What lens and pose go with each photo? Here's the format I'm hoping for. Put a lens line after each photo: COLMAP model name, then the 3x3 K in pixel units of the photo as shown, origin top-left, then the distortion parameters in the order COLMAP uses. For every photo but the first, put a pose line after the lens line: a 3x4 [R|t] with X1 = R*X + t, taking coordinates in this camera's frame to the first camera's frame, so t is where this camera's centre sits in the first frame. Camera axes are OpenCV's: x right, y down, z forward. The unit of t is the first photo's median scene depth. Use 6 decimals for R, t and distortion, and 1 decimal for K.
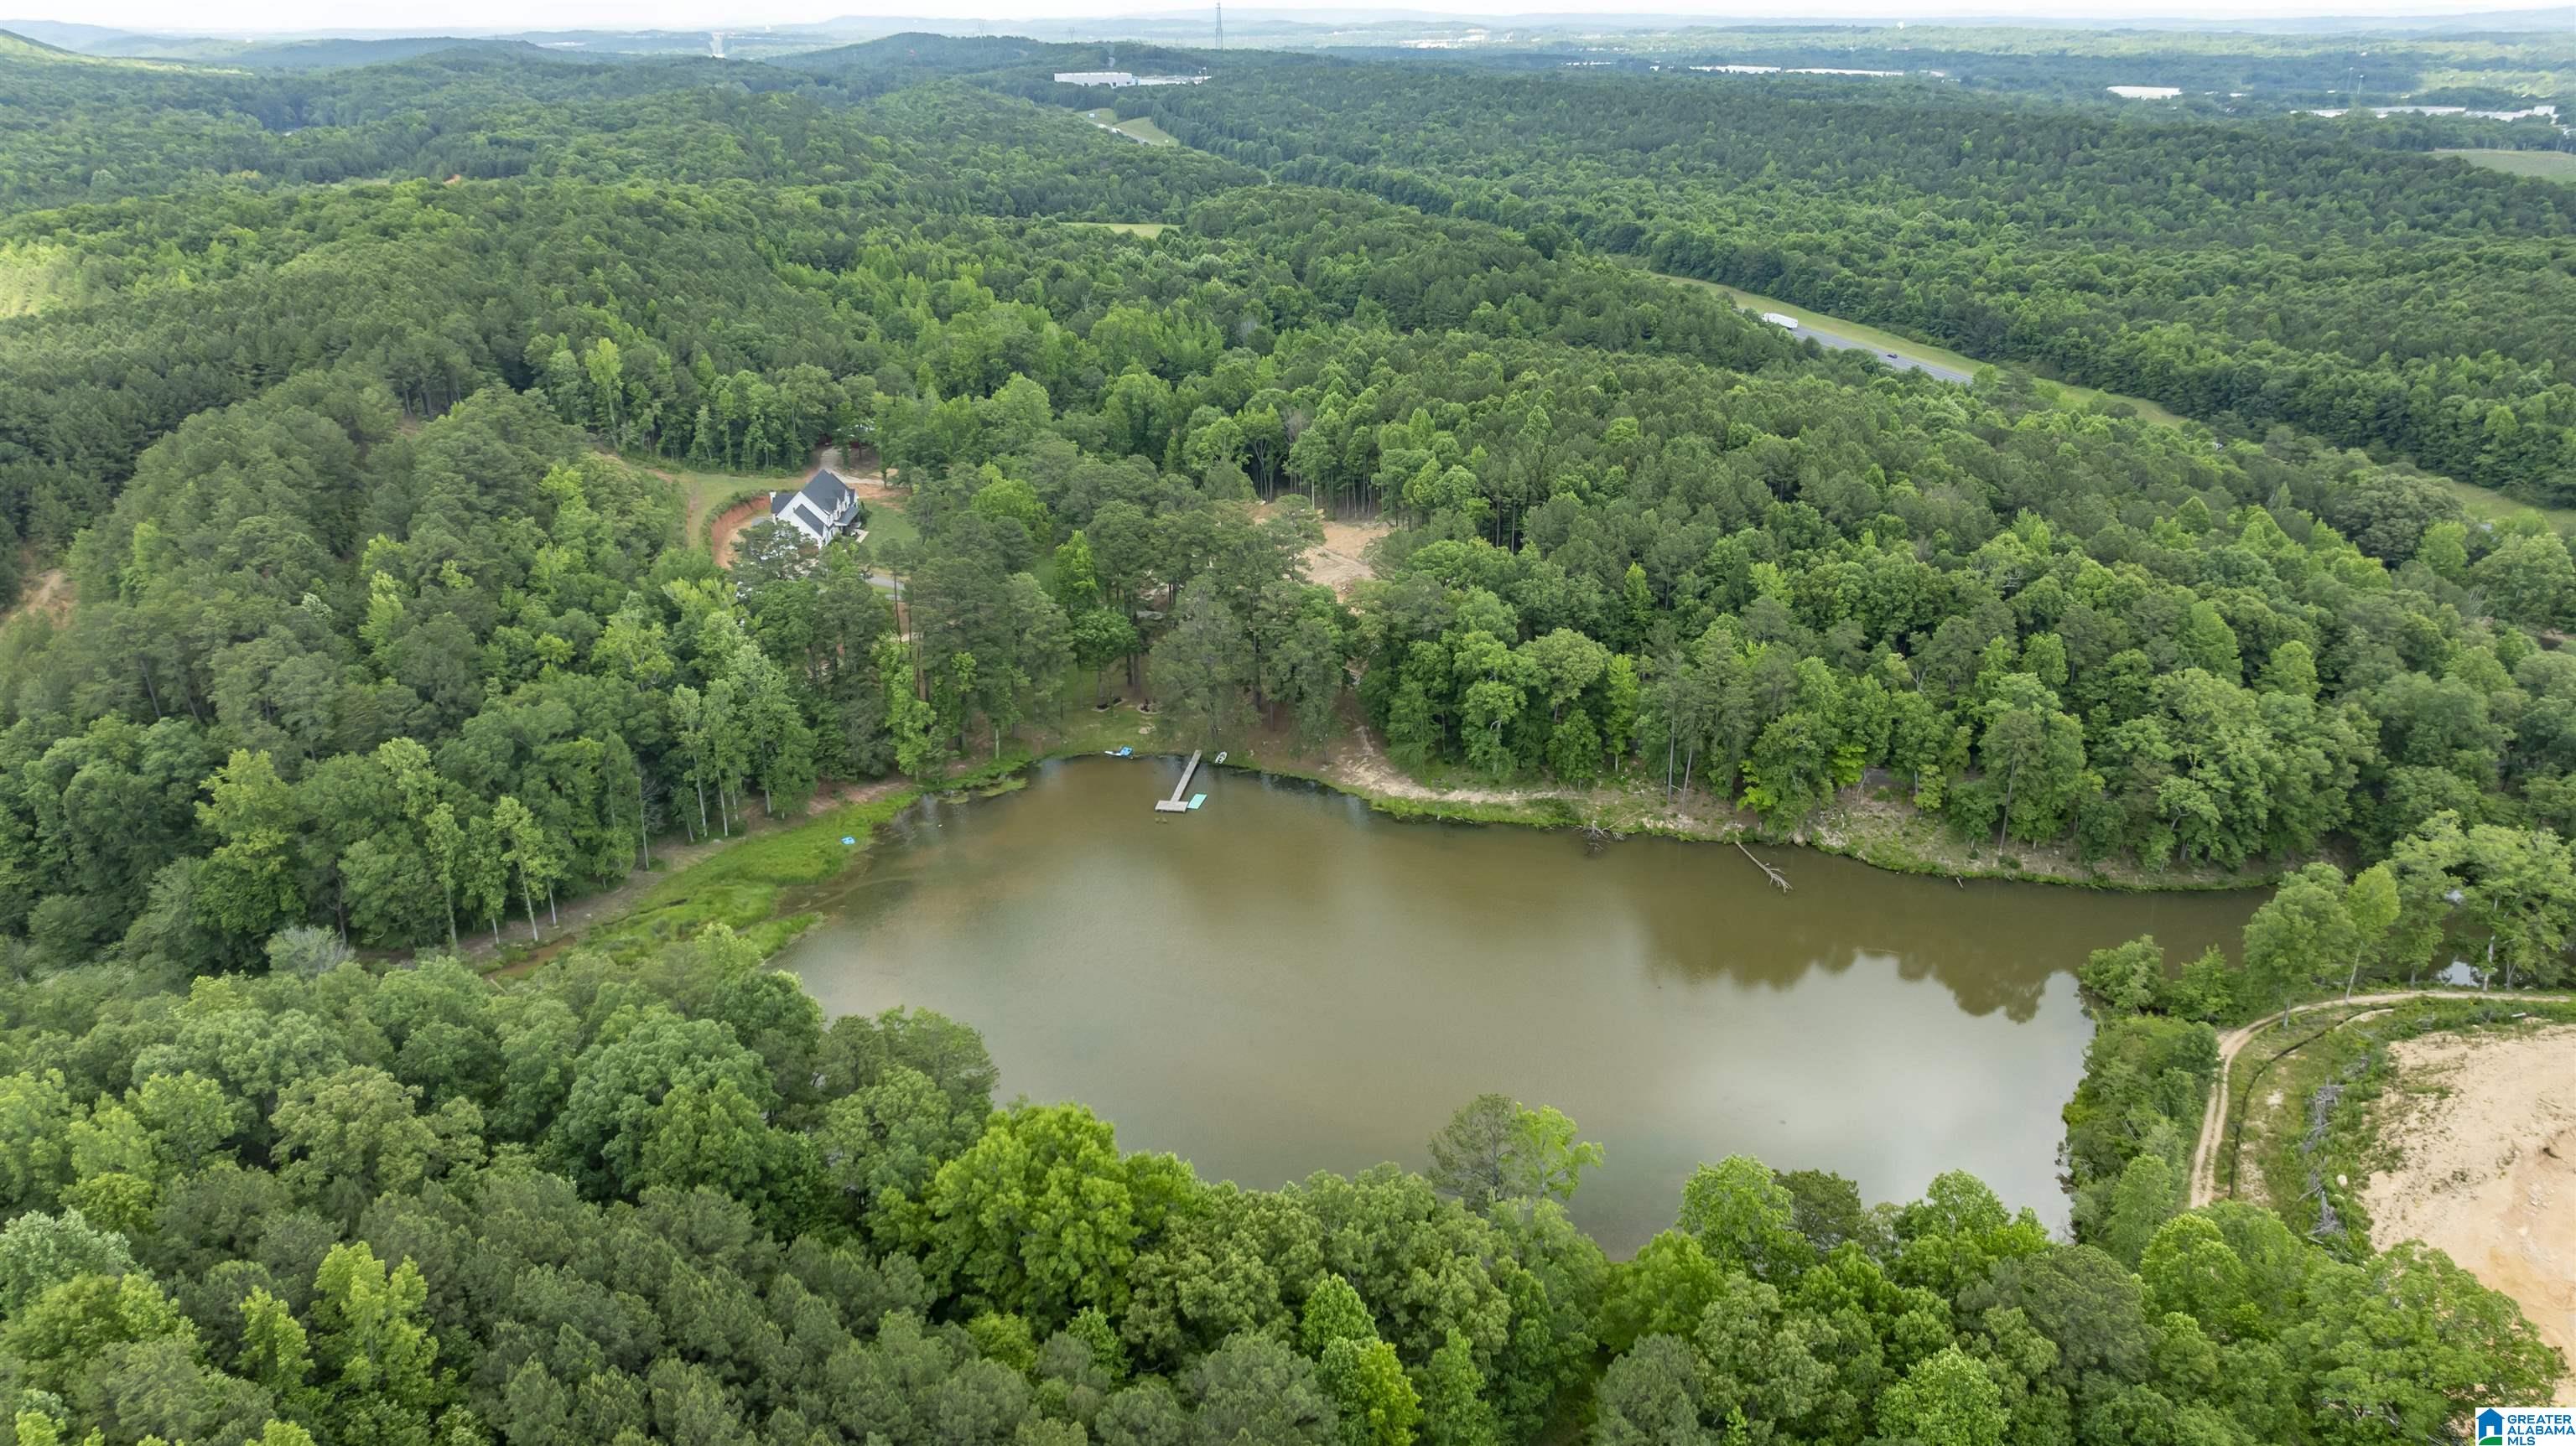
lens RADIAL K [[1816.4, 0, 1303.8], [0, 1816.4, 719.9], [0, 0, 1]] dist [-0.030986, 0.026449]
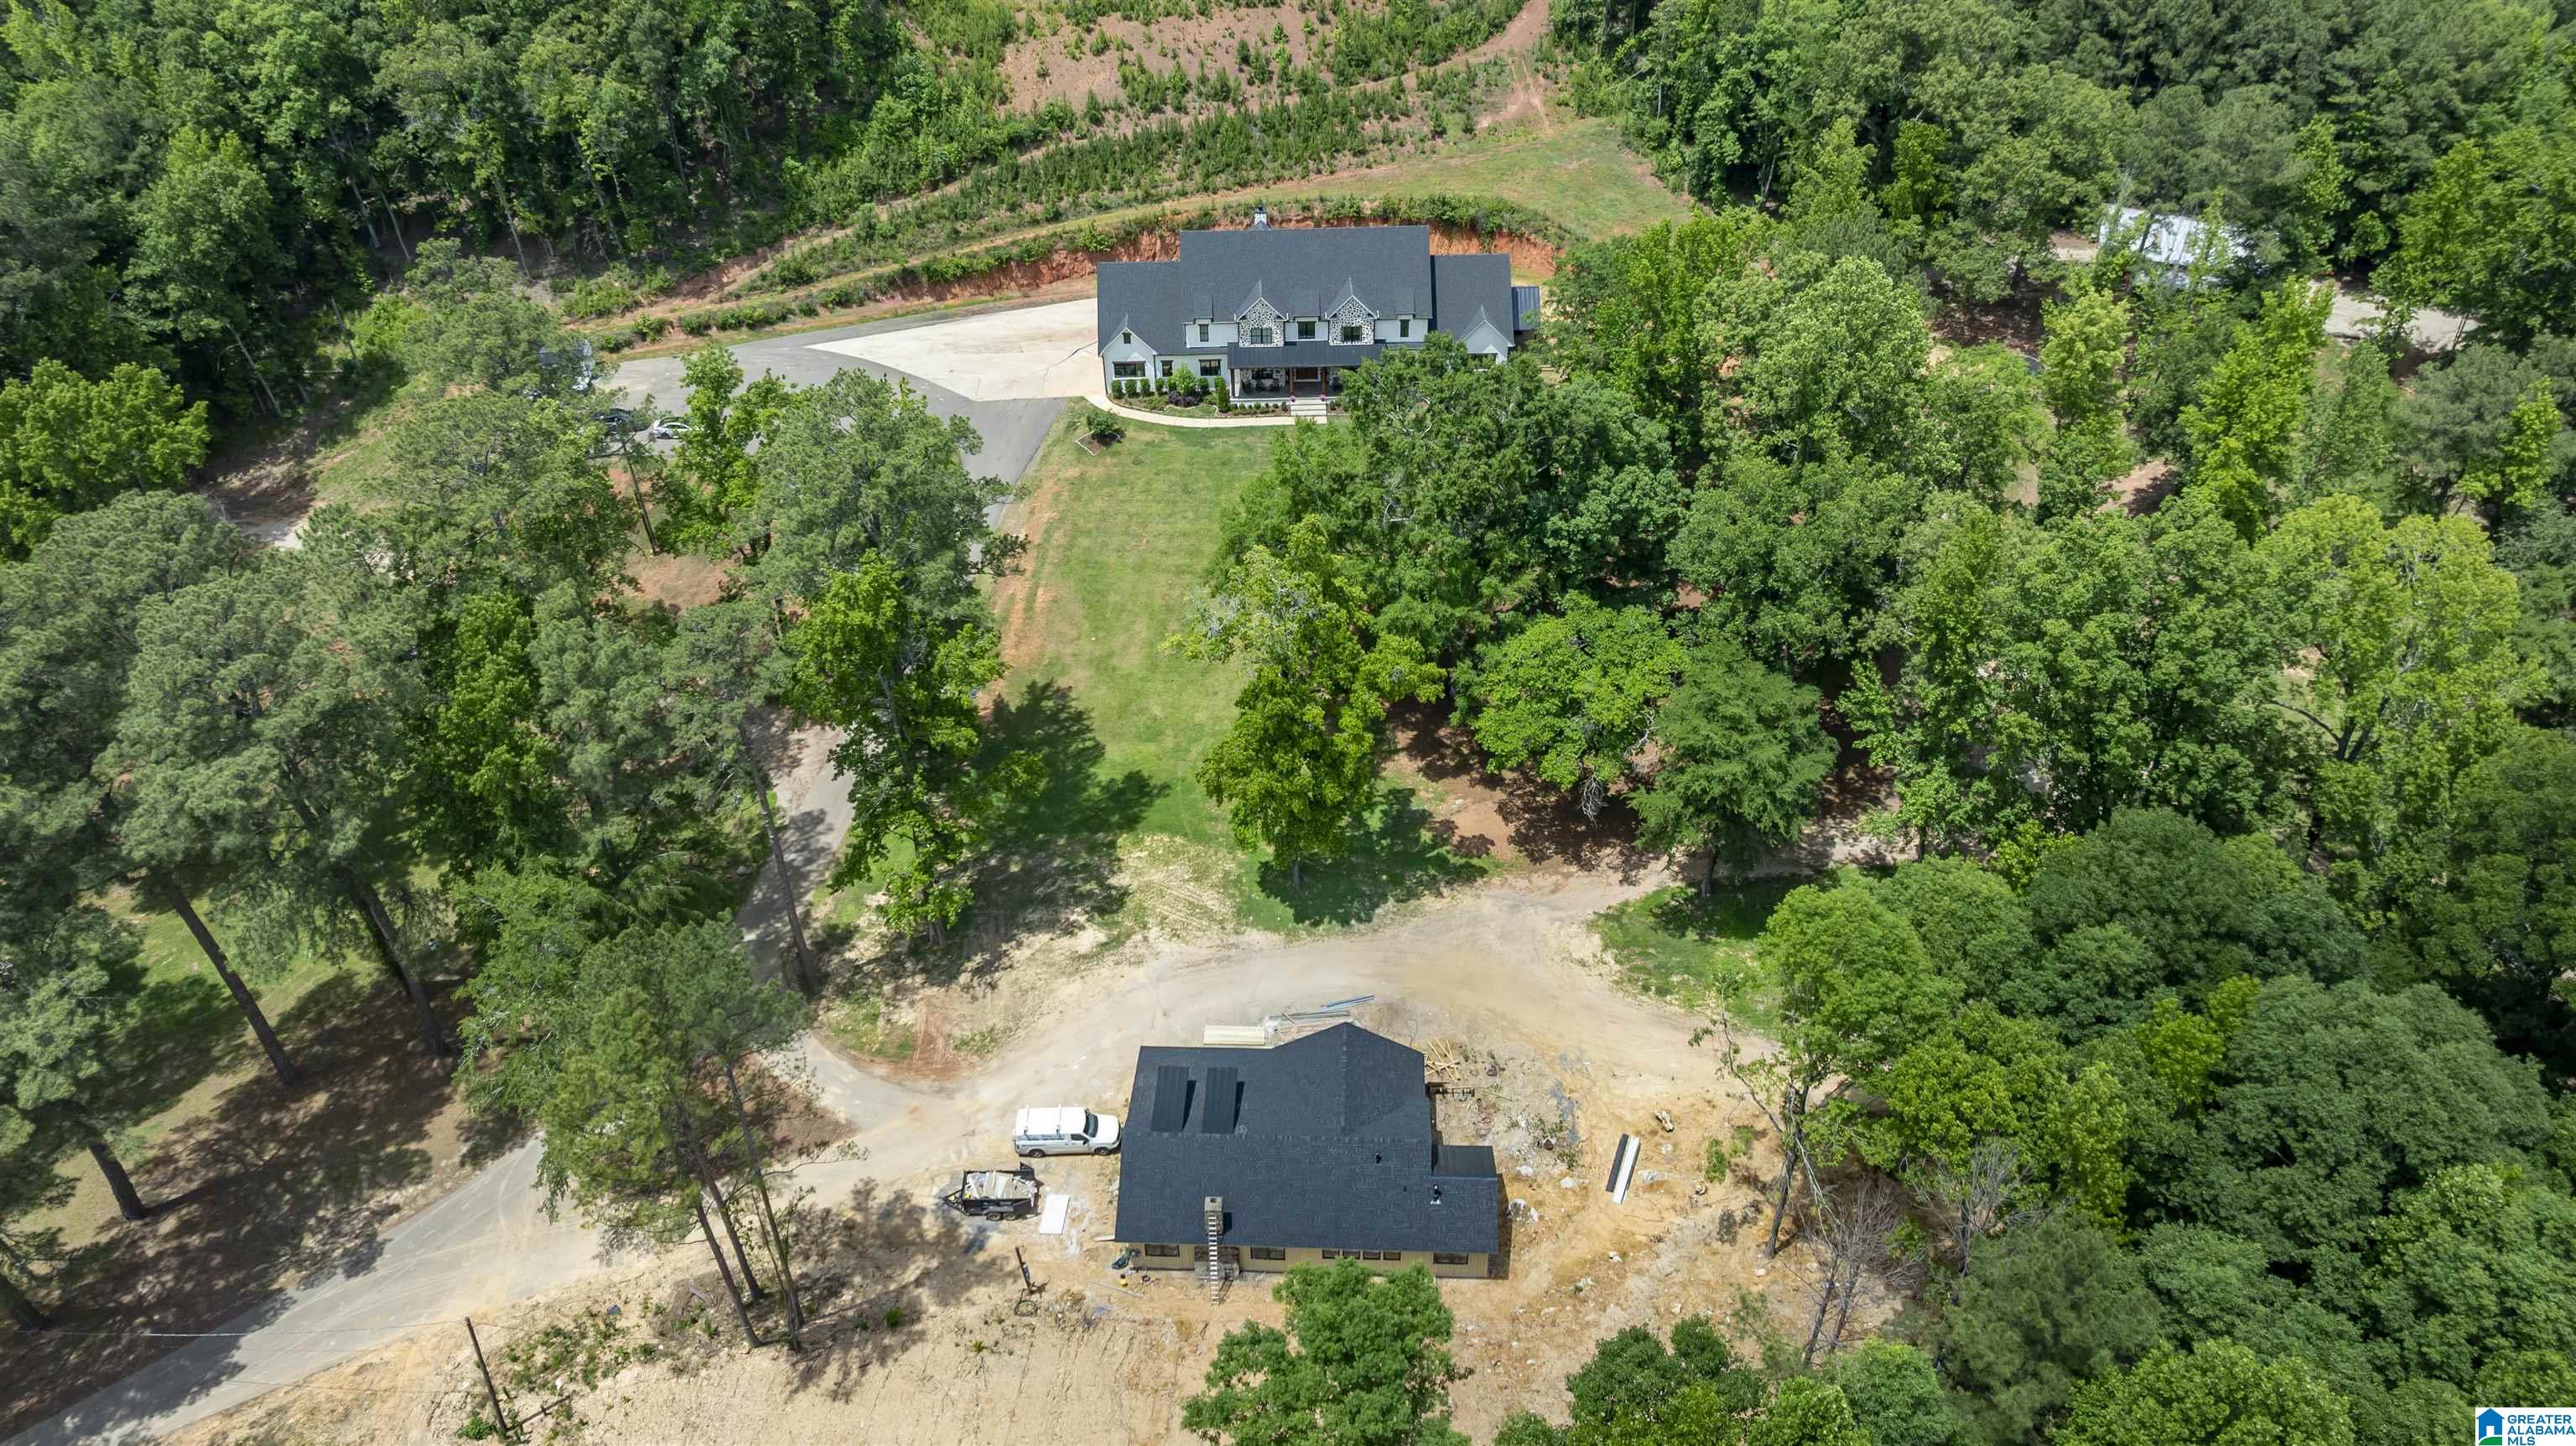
lens RADIAL K [[1816.4, 0, 1297.3], [0, 1816.4, 721.9], [0, 0, 1]] dist [-0.030986, 0.026449]
pose [[0.018708, 0.631101, -0.775475, 0.082799], [-0.355542, 0.729113, 0.584794, -0.254981], [0.934473, 0.264774, 0.238023, 0.850968]]
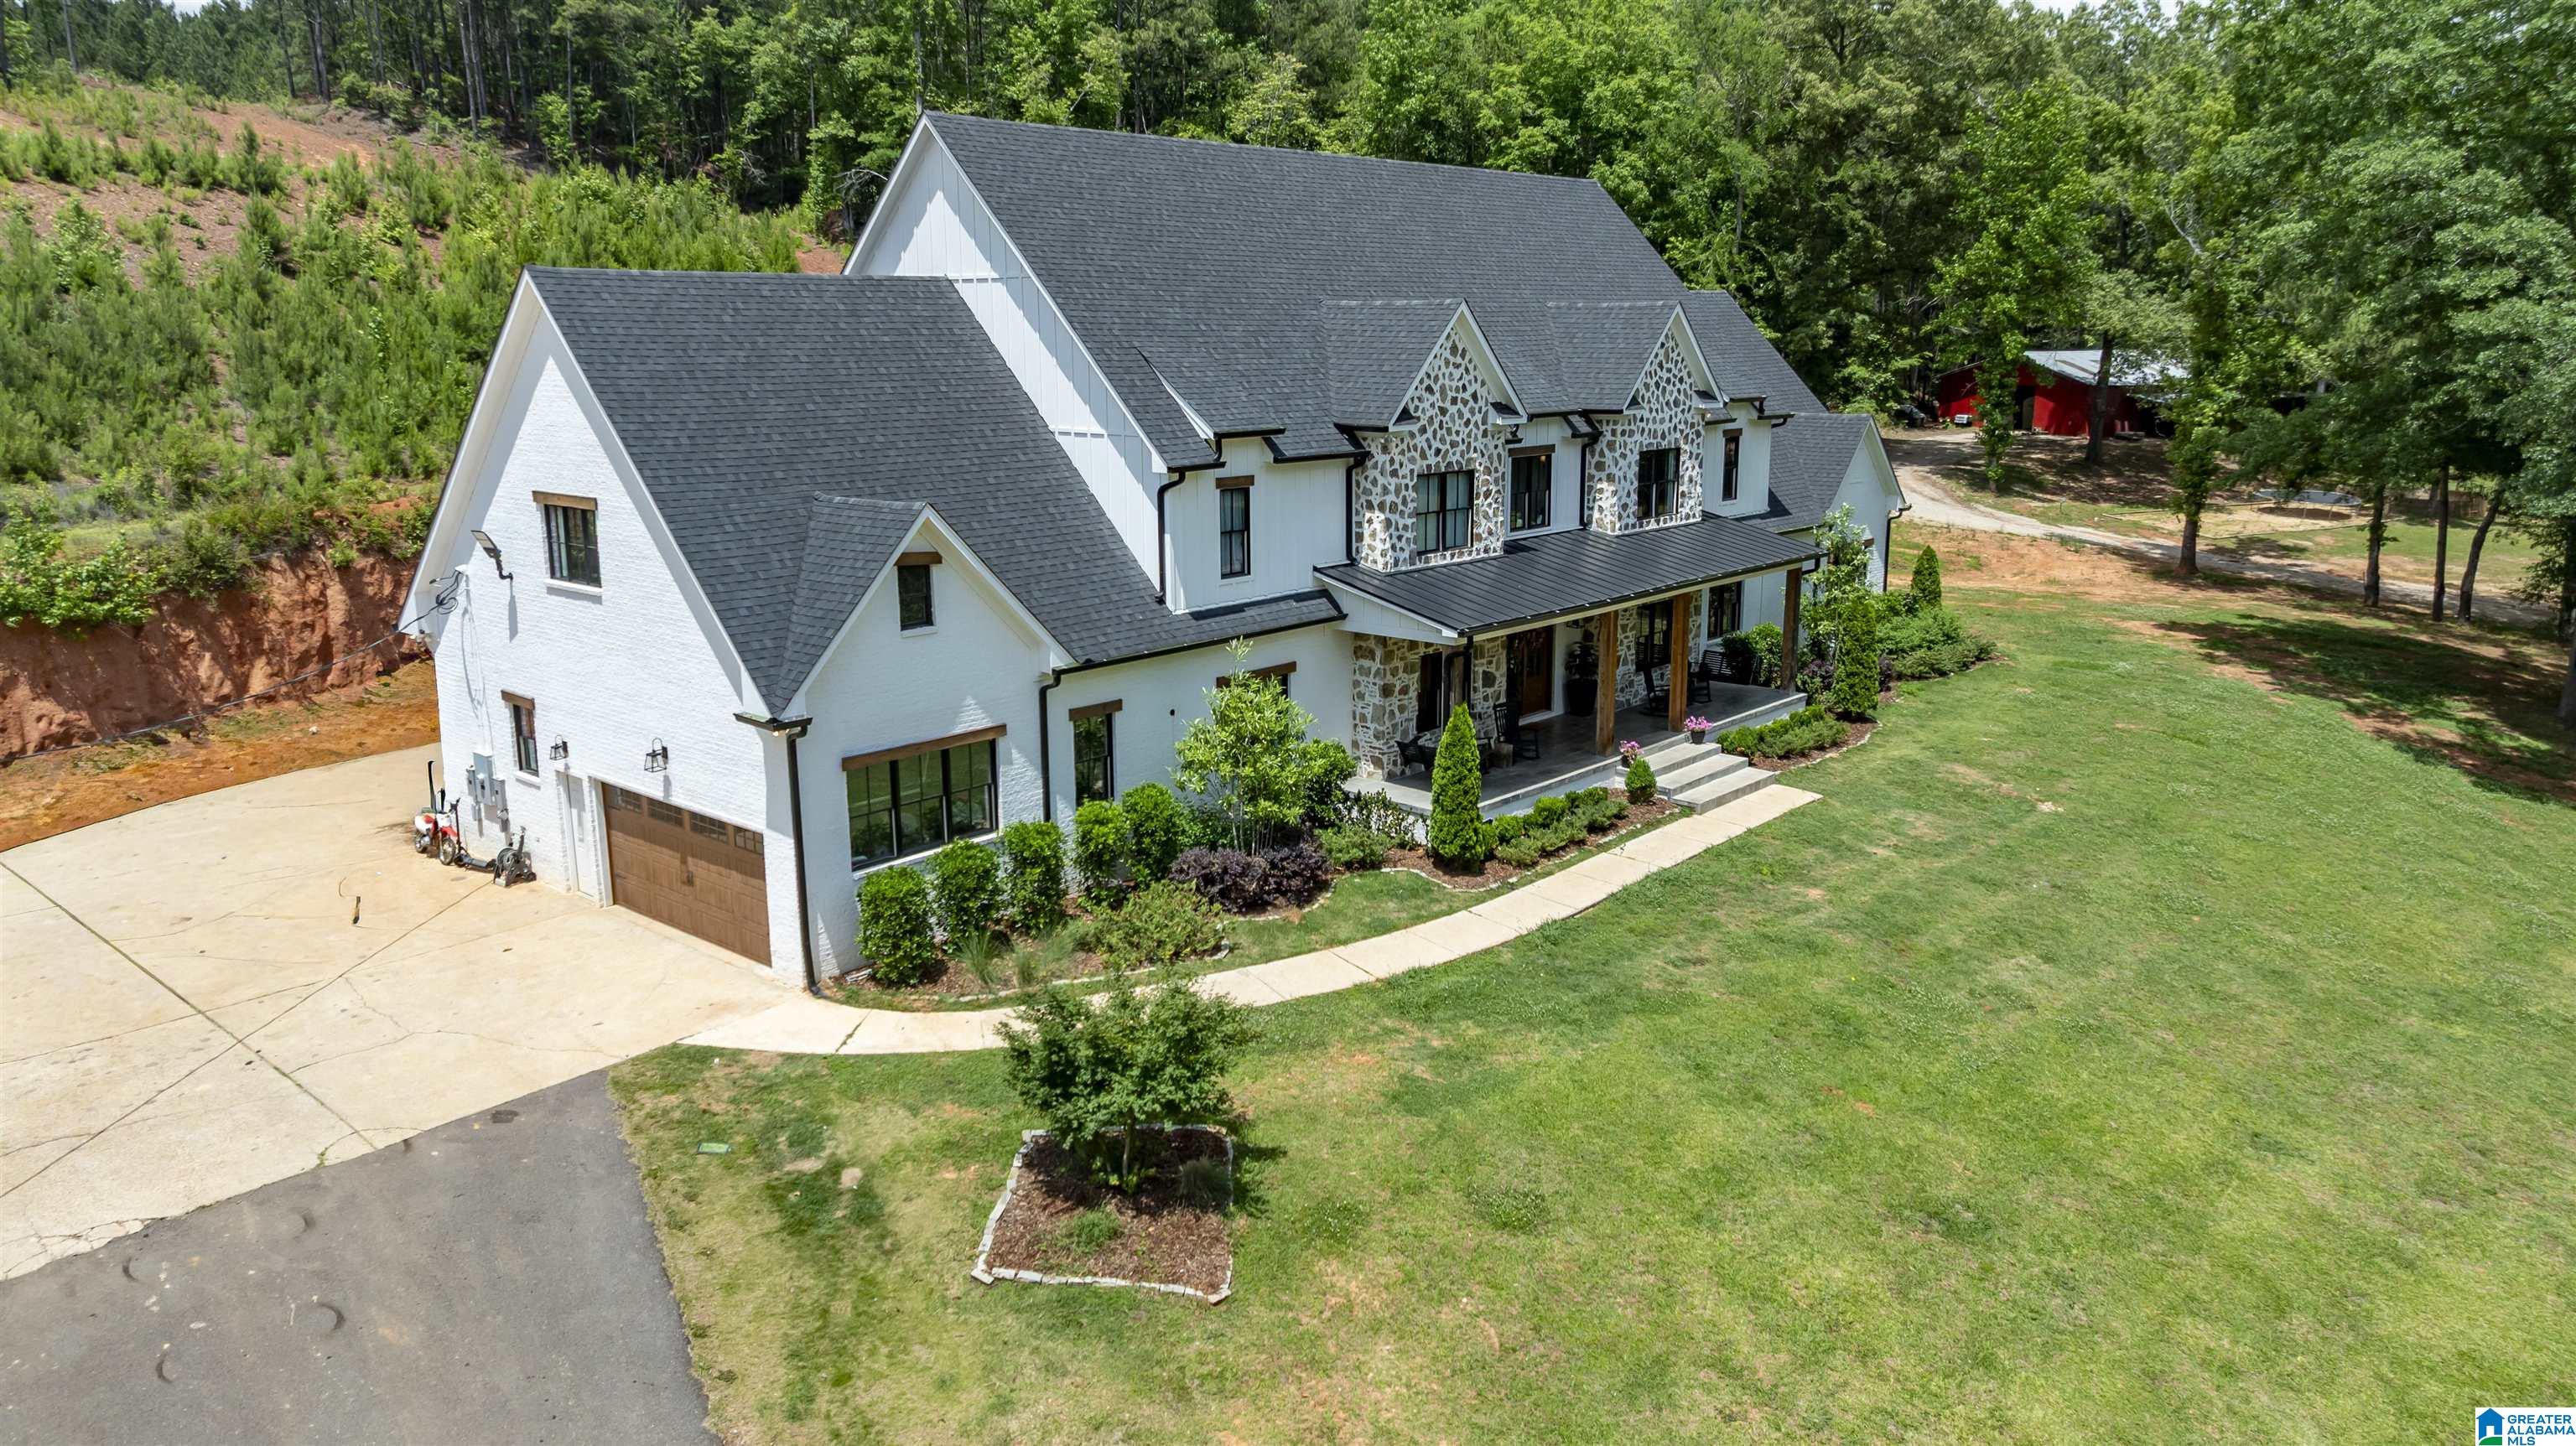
lens RADIAL K [[1816.4, 0, 1282.0], [0, 1816.4, 726.8], [0, 0, 1]] dist [-0.030986, 0.026449]
pose [[0.744161, 0.139065, -0.653364, -0.187947], [-0.238368, 0.968980, -0.065252, -0.088409], [0.624023, 0.204299, 0.754226, 0.849027]]
